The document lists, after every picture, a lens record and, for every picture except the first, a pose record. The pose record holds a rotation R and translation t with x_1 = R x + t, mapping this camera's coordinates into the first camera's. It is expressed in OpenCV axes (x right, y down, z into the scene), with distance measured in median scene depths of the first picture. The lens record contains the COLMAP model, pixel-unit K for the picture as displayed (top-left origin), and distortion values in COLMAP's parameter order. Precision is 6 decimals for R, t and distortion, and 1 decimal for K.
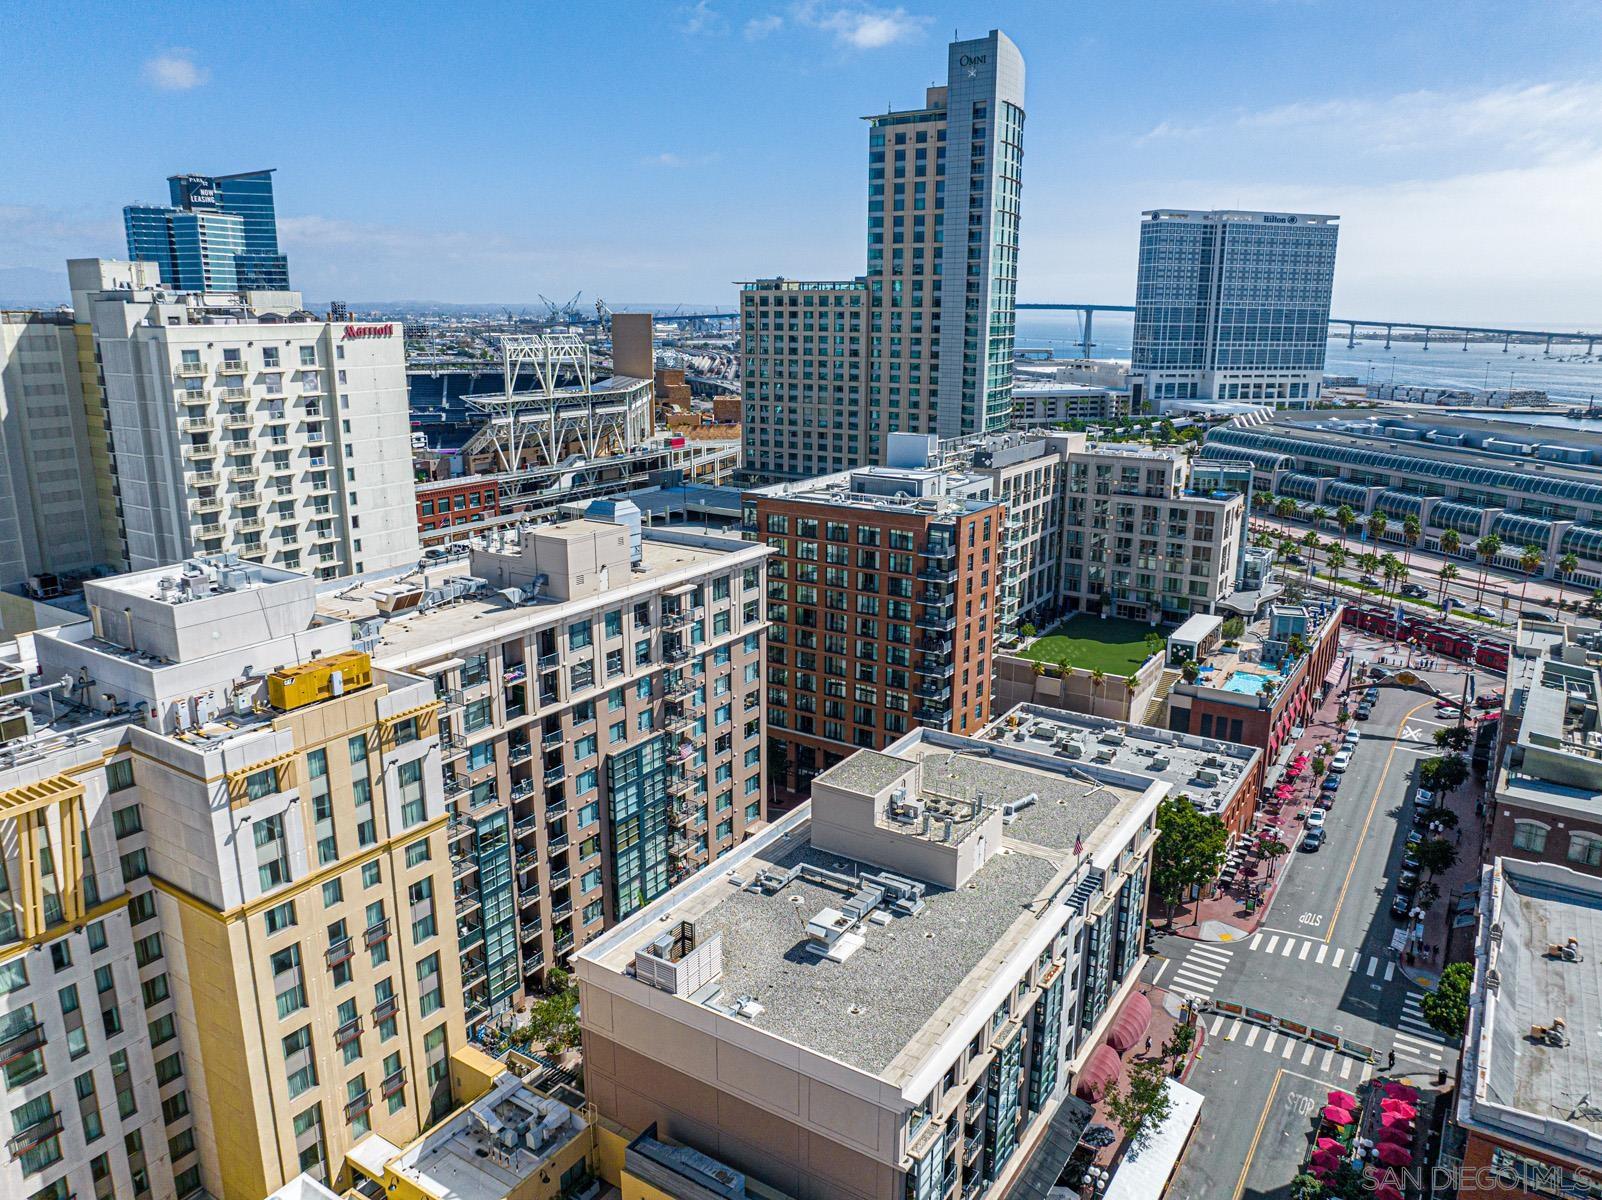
lens RADIAL K [[1127.3, 0, 801.0], [0, 1127.3, 600.0], [0, 0, 1]] dist [-0.035758, -0.002831]
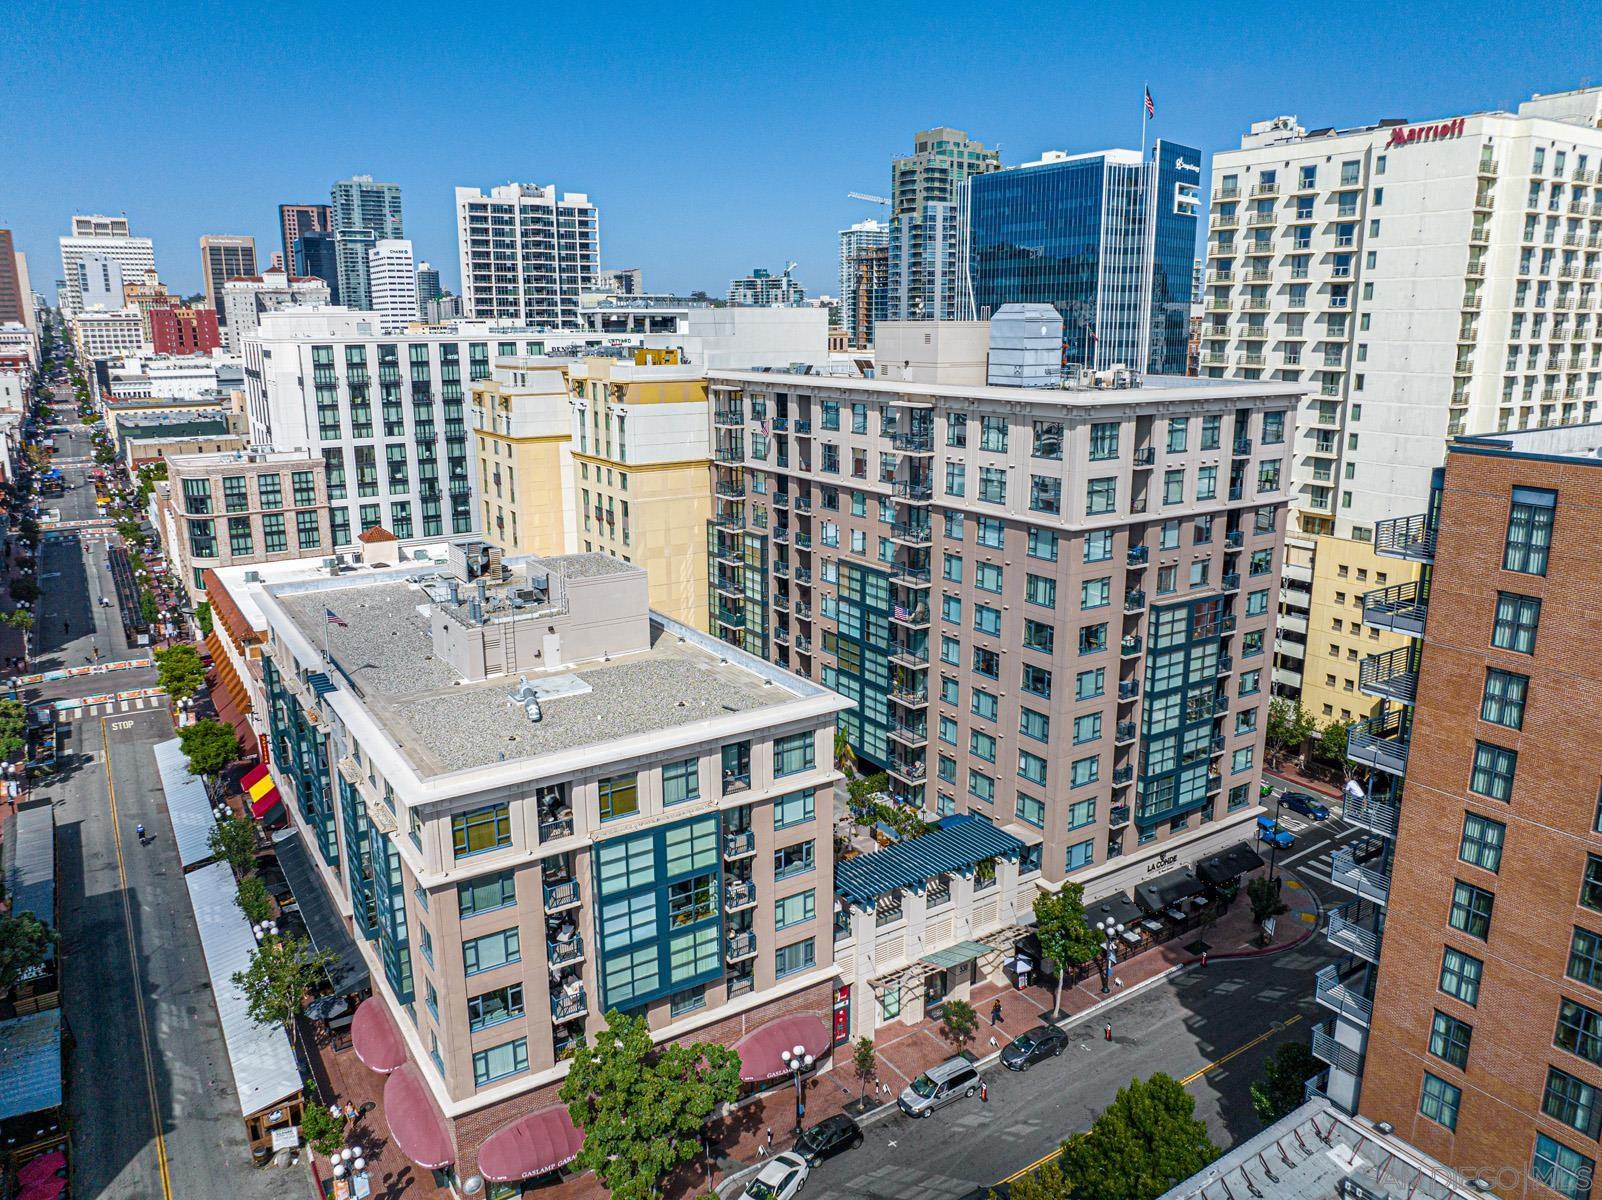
lens RADIAL K [[1127.3, 0, 801.0], [0, 1127.3, 600.0], [0, 0, 1]] dist [-0.035758, -0.002831]
pose [[-0.408334, 0.216740, -0.886728, 0.357884], [-0.227633, 0.916537, 0.328851, -0.067716], [0.883995, 0.336129, -0.324917, 0.663725]]
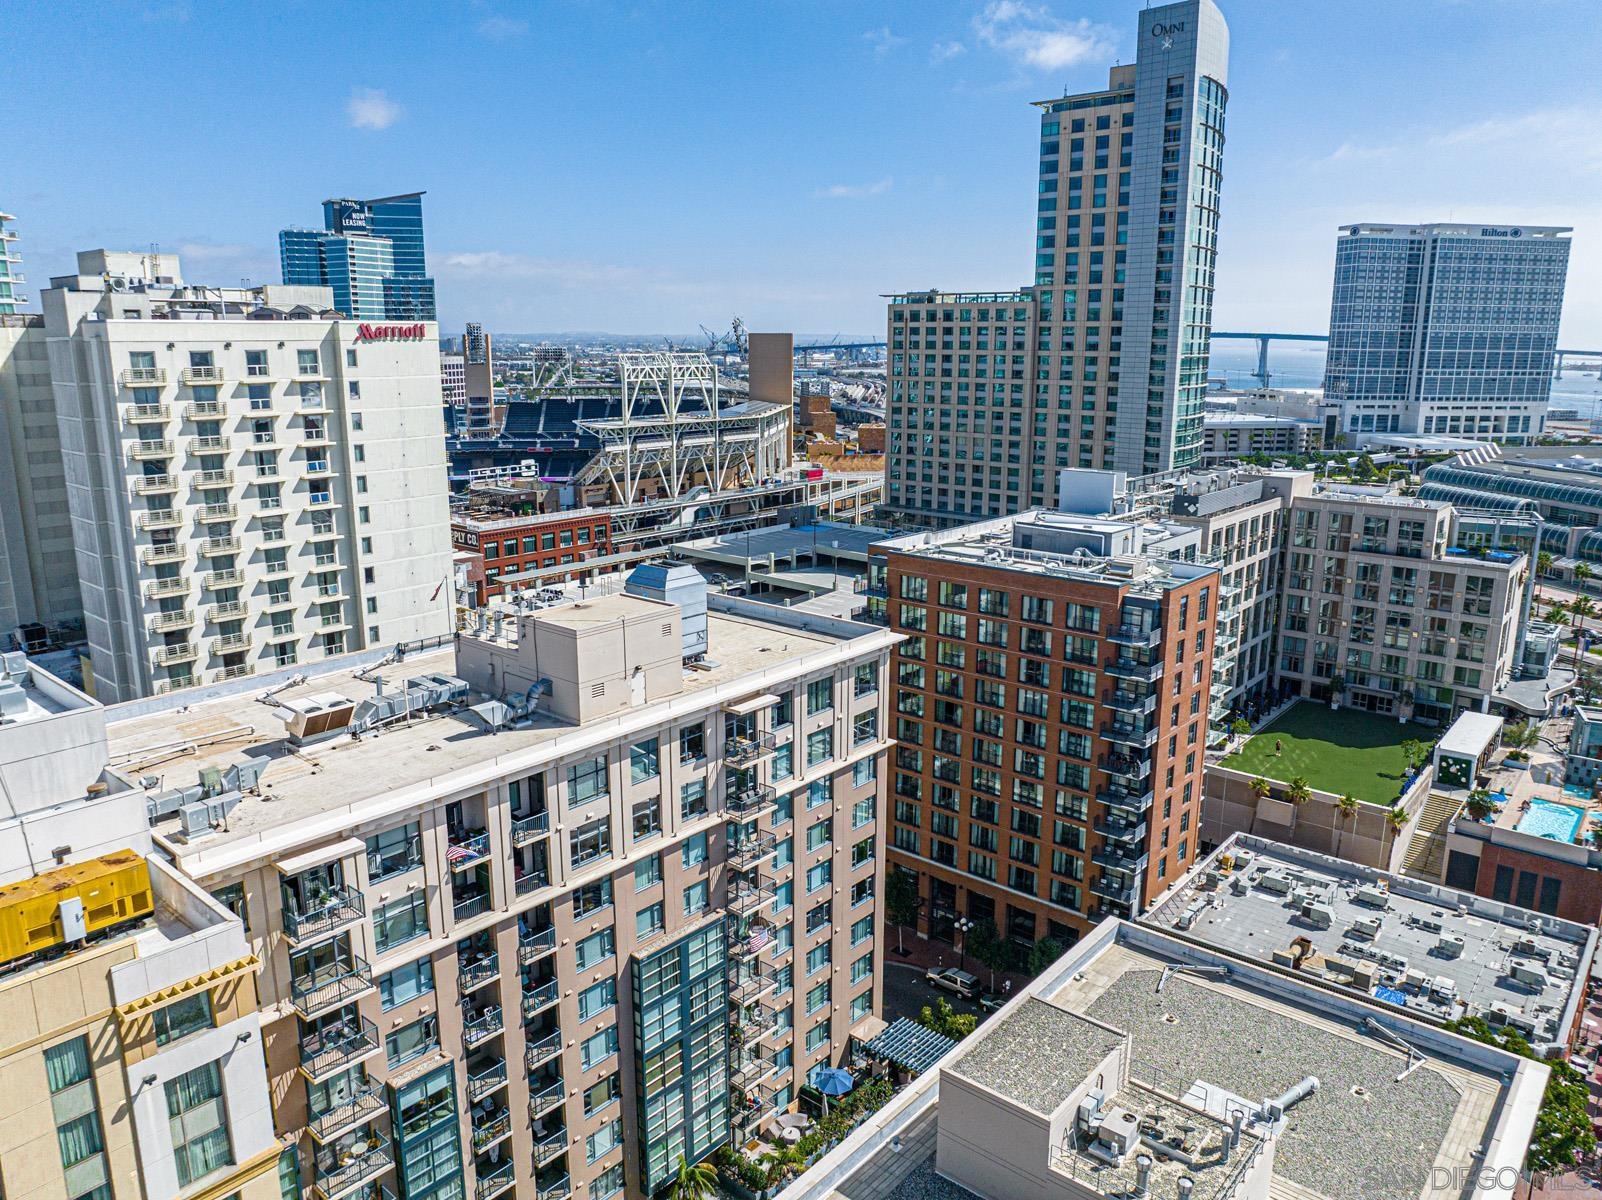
lens RADIAL K [[1127.3, 0, 801.0], [0, 1127.3, 600.0], [0, 0, 1]] dist [-0.035758, -0.002831]
pose [[0.990669, 0.027841, -0.133416, 0.003876], [-0.031291, 0.999226, -0.023837, -0.029827], [0.132649, 0.027789, 0.990773, 0.183601]]
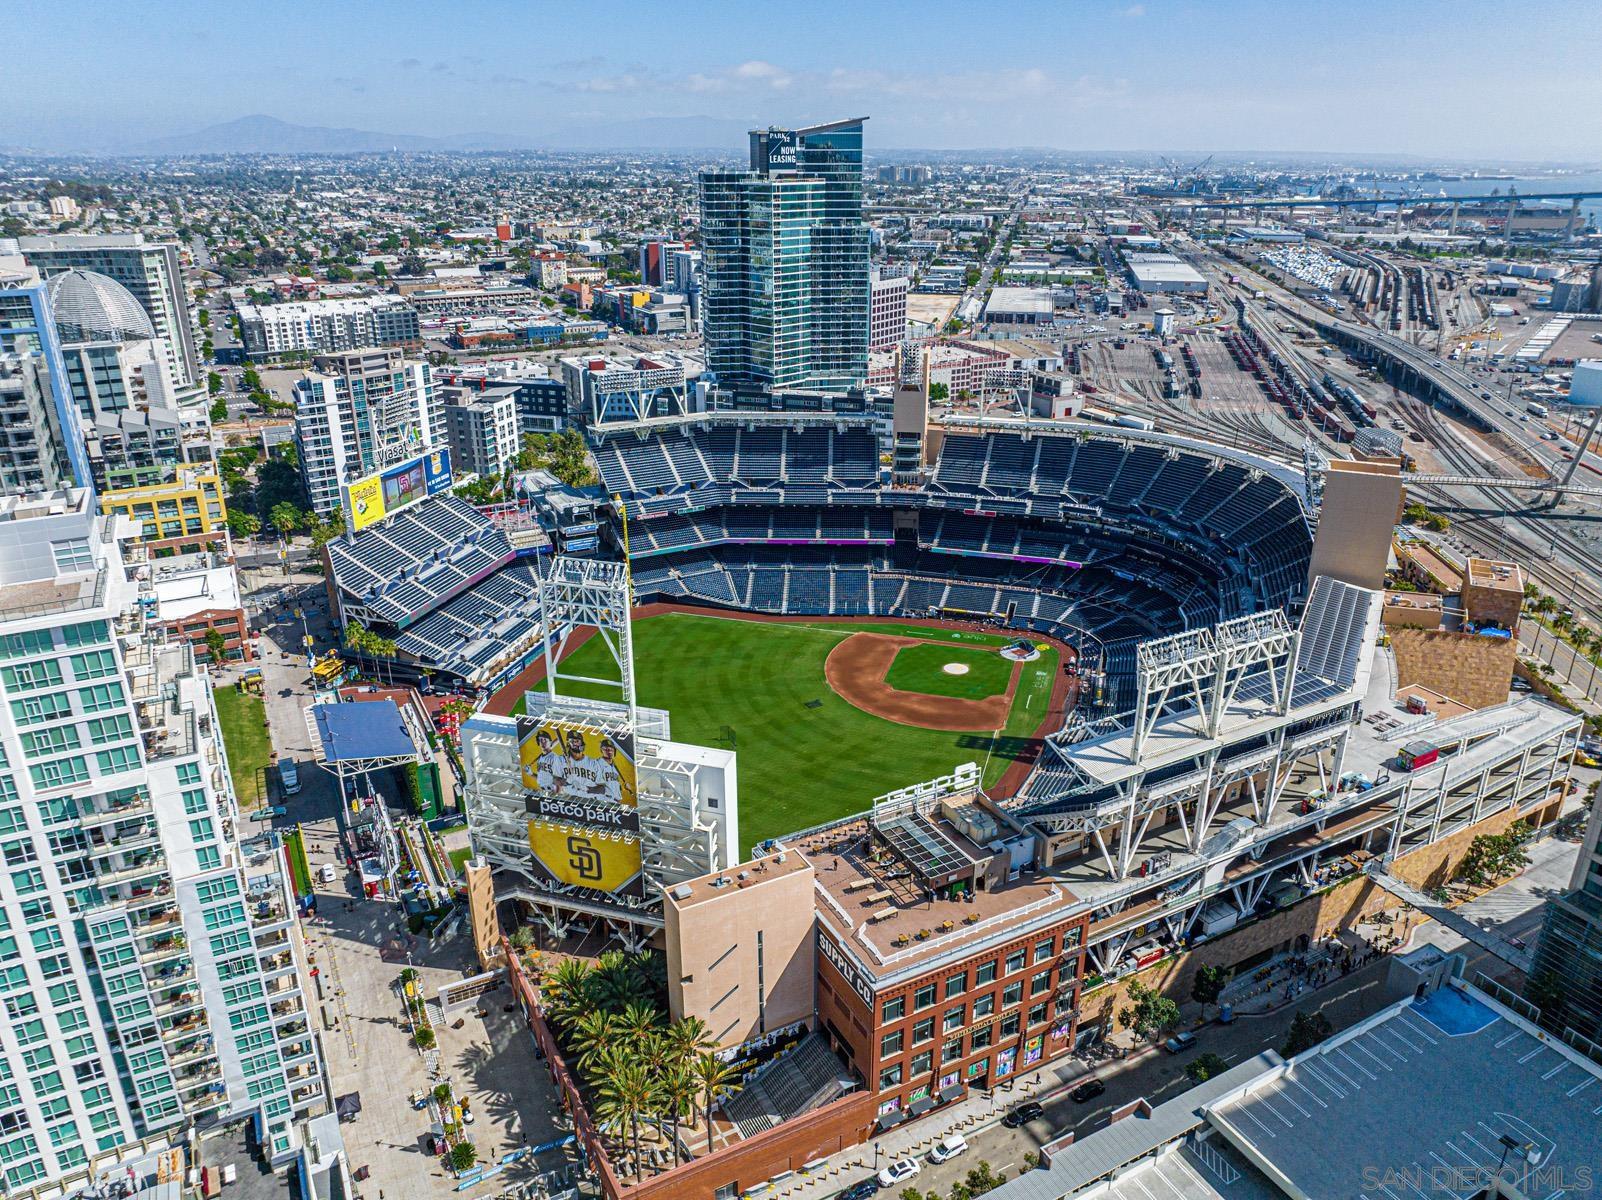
lens RADIAL K [[1127.3, 0, 801.0], [0, 1127.3, 600.0], [0, 0, 1]] dist [-0.035758, -0.002831]
pose [[0.872793, 0.172355, -0.456646, -0.237034], [-0.113222, 0.981551, 0.154071, -0.446468], [0.474776, -0.082770, 0.876206, 0.655441]]
